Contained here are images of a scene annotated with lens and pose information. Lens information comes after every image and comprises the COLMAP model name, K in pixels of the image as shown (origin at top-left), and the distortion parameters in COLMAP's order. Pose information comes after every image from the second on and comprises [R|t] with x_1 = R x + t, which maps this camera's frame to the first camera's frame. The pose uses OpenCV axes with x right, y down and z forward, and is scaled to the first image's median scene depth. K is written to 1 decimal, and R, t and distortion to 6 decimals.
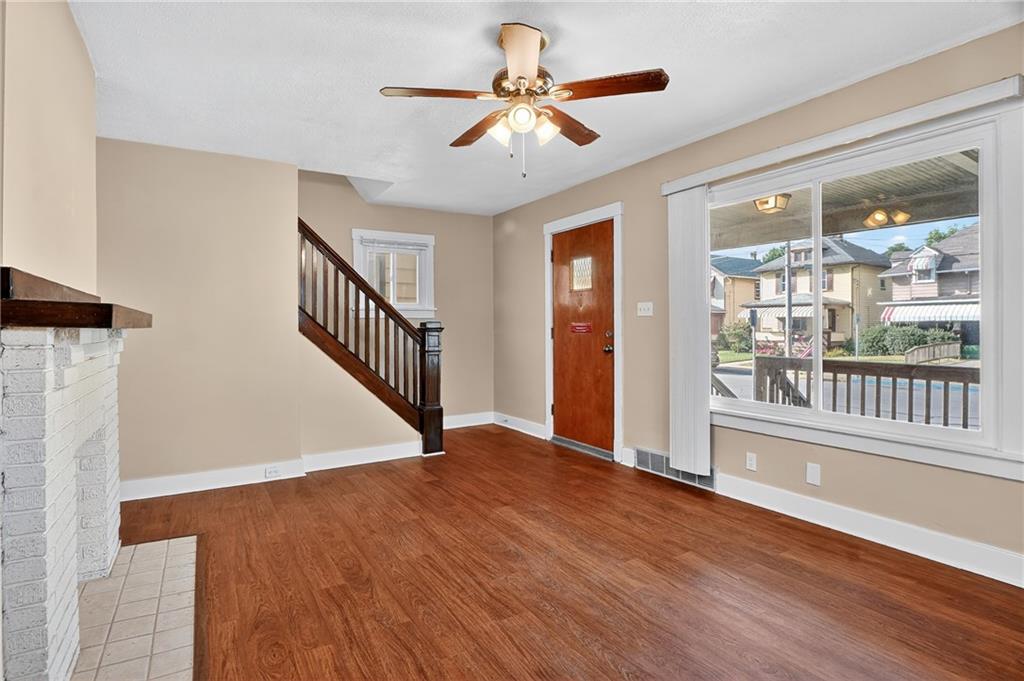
lens RADIAL K [[508.7, 0, 510.2], [0, 508.7, 326.6], [0, 0, 1]] dist [-0.030346, 0.001434]
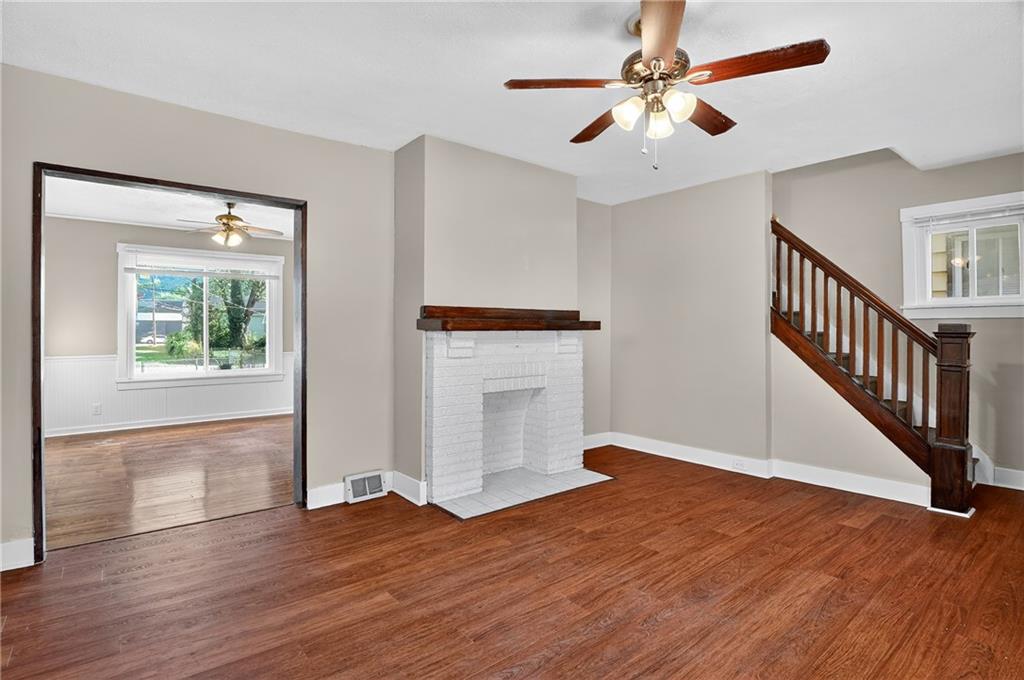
lens RADIAL K [[508.7, 0, 510.2], [0, 508.7, 326.1], [0, 0, 1]] dist [-0.030346, 0.001434]
pose [[0.148154, -0.001120, -0.988964, 0.735238], [-0.000878, 0.999999, -0.001264, -0.008304], [0.988964, 0.001056, 0.148152, 0.497378]]
